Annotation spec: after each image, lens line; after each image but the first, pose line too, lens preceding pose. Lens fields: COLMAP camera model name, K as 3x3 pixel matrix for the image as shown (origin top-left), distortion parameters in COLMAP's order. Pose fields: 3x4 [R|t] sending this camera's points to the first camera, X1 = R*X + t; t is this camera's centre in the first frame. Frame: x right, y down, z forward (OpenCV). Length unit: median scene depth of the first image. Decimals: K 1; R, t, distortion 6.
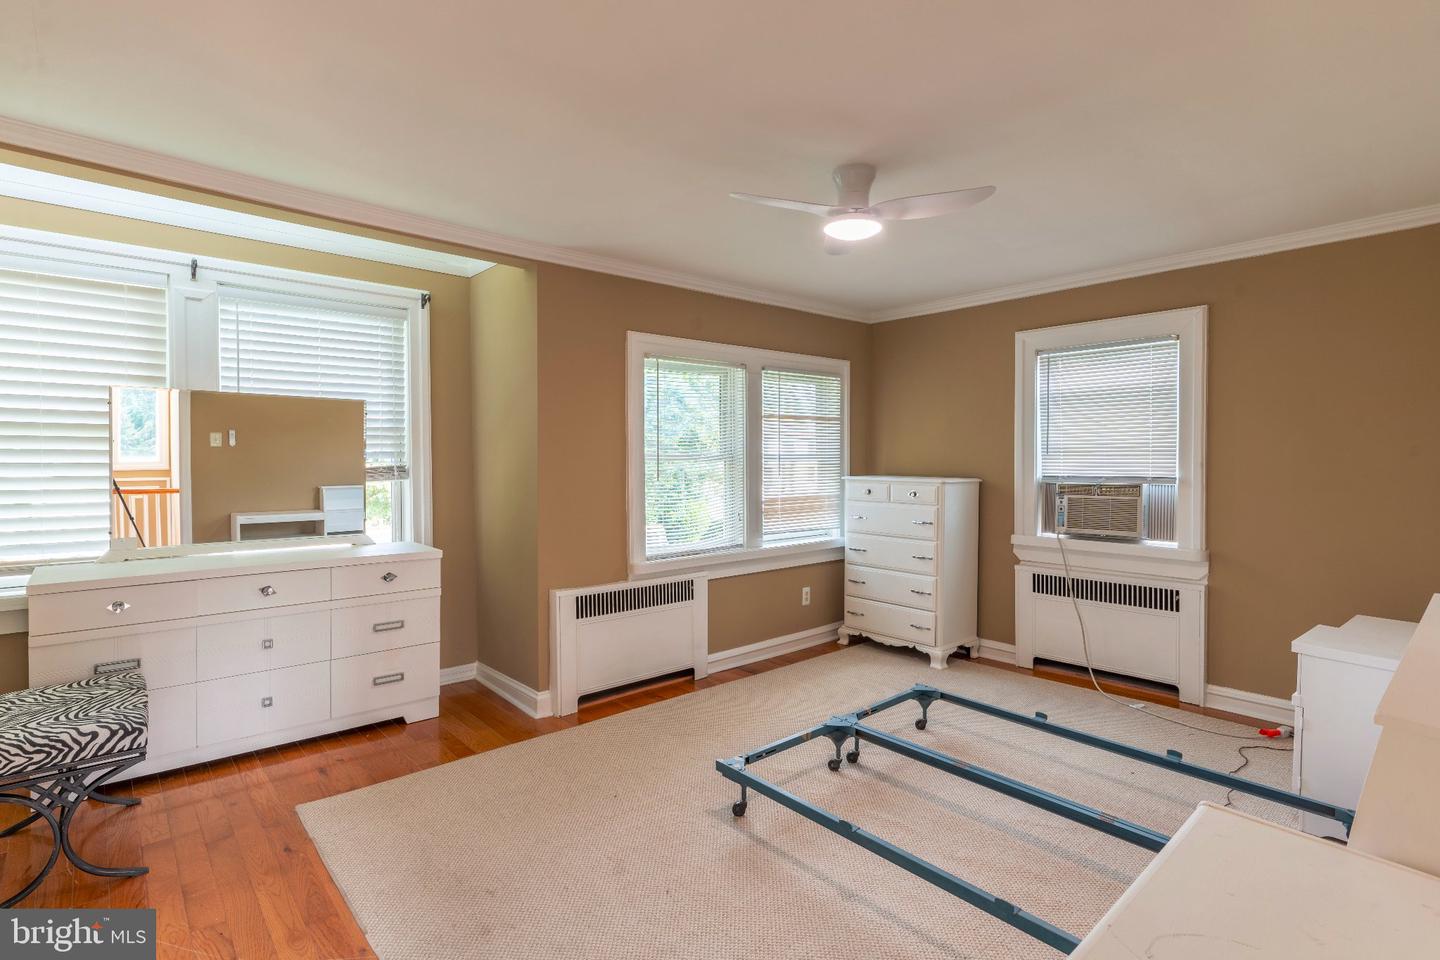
lens RADIAL K [[685.8, 0, 725.3], [0, 685.8, 474.7], [0, 0, 1]] dist [-0.001345, 0.001685]
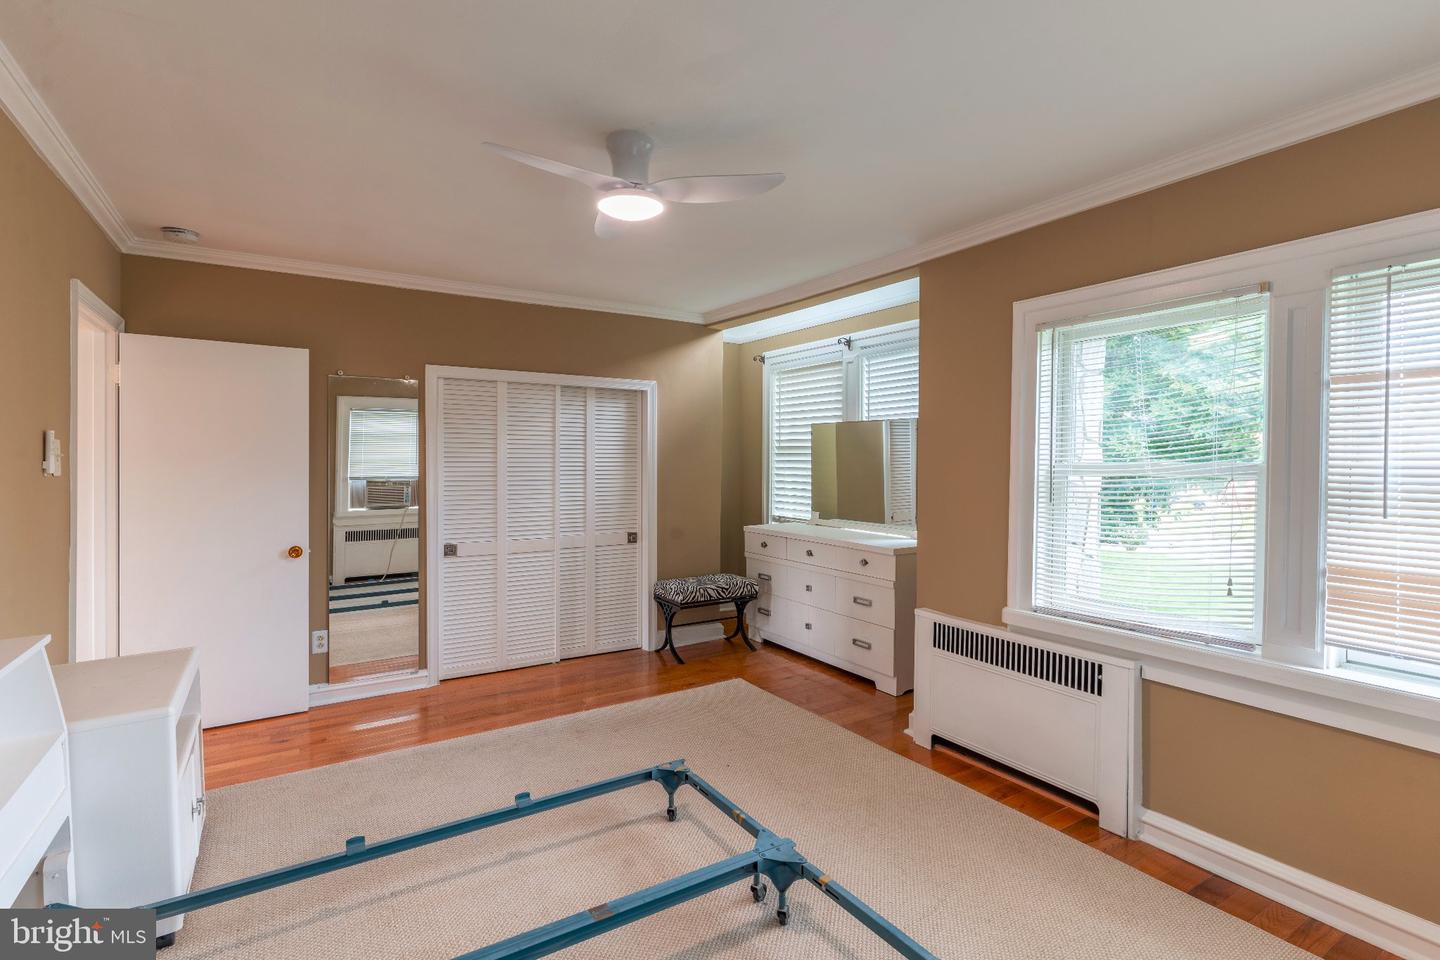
lens RADIAL K [[685.8, 0, 725.9], [0, 685.8, 470.9], [0, 0, 1]] dist [-0.001345, 0.001685]
pose [[-0.150707, 0.015537, -0.988456, 0.658975], [-0.025926, 0.999470, 0.019663, -0.029202], [0.988238, 0.028590, -0.150225, 0.795798]]
